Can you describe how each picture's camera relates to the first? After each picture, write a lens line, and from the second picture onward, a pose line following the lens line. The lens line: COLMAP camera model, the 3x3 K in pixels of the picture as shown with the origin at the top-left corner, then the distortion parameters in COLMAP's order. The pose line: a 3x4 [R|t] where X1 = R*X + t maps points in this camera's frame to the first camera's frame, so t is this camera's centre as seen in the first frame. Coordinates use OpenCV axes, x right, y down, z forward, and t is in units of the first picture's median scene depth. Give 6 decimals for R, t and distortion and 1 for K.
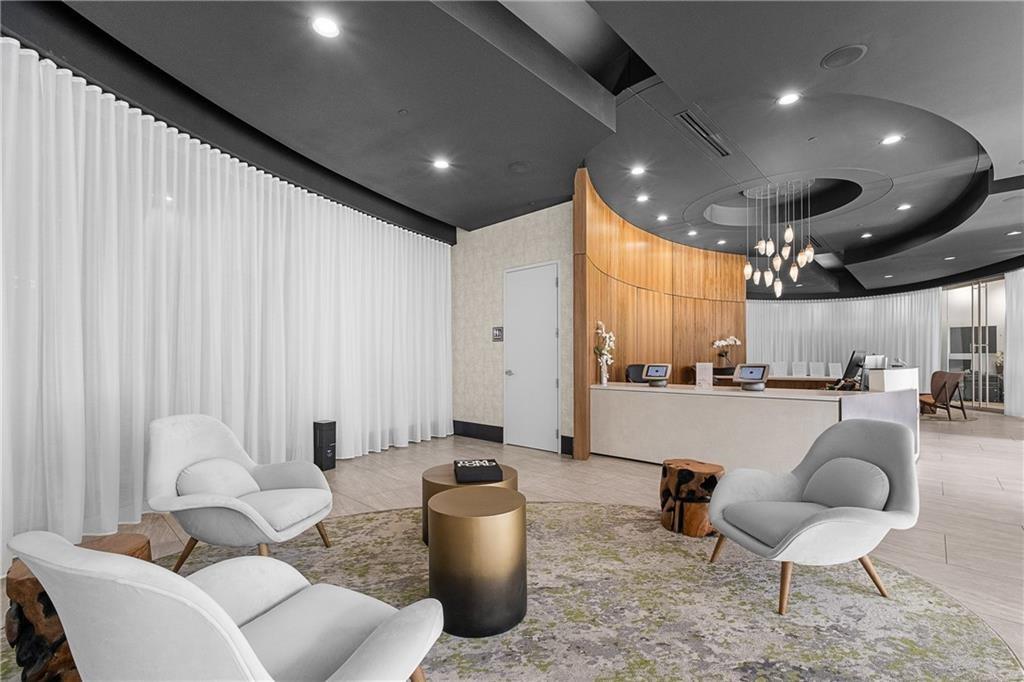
lens RADIAL K [[450.7, 0, 510.9], [0, 450.7, 347.1], [0, 0, 1]] dist [-0.002983, 0.000253]
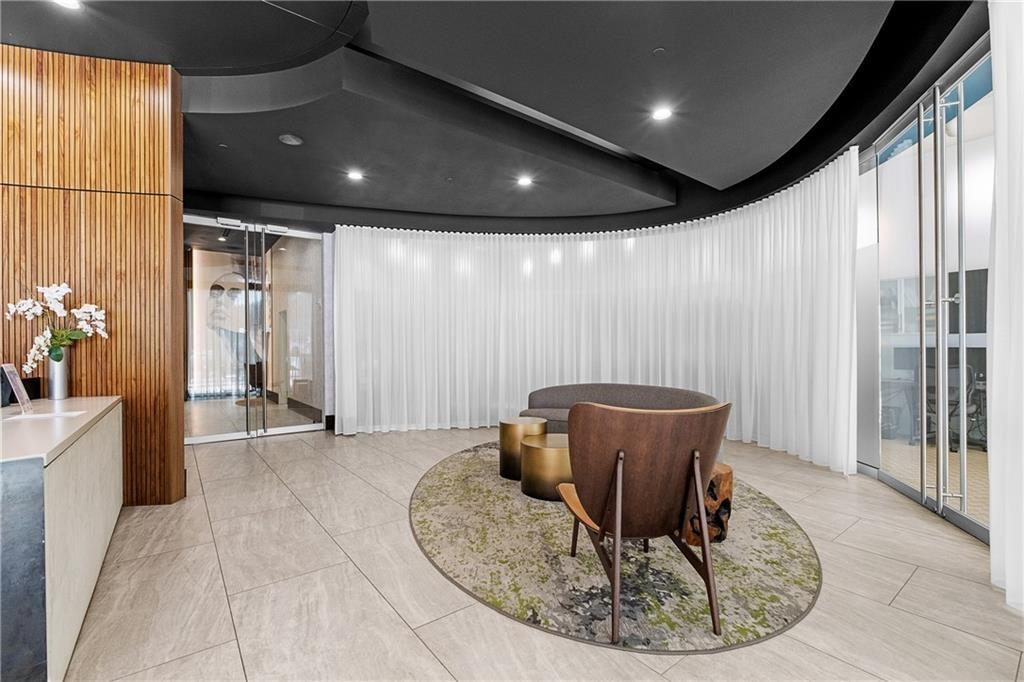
lens RADIAL K [[450.7, 0, 512.3], [0, 450.7, 346.8], [0, 0, 1]] dist [-0.002983, 0.000253]
pose [[0.108541, 0.002935, 0.994088, -1.436610], [-0.006392, 0.999977, -0.002255, 0.031128], [-0.994071, -0.006109, 0.108557, 0.858483]]
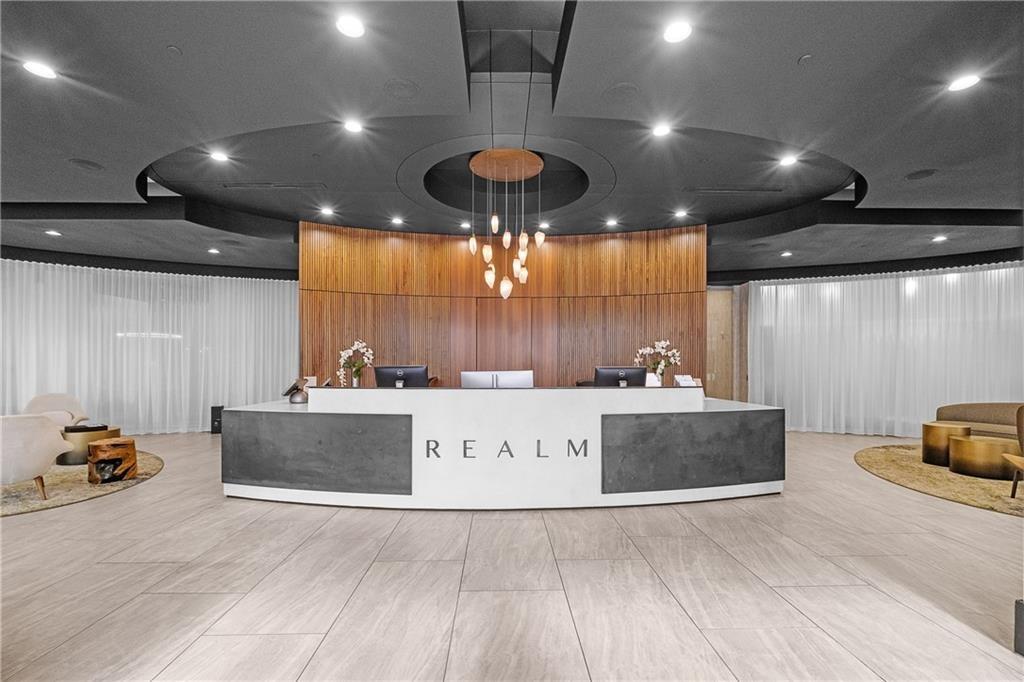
lens RADIAL K [[450.7, 0, 510.0], [0, 450.7, 366.8], [0, 0, 1]] dist [-0.002983, 0.000253]
pose [[0.670214, 0.002496, 0.742164, -2.731821], [-0.003397, 0.999994, -0.000295, 0.025598], [-0.742160, -0.002324, 0.670219, 1.082528]]
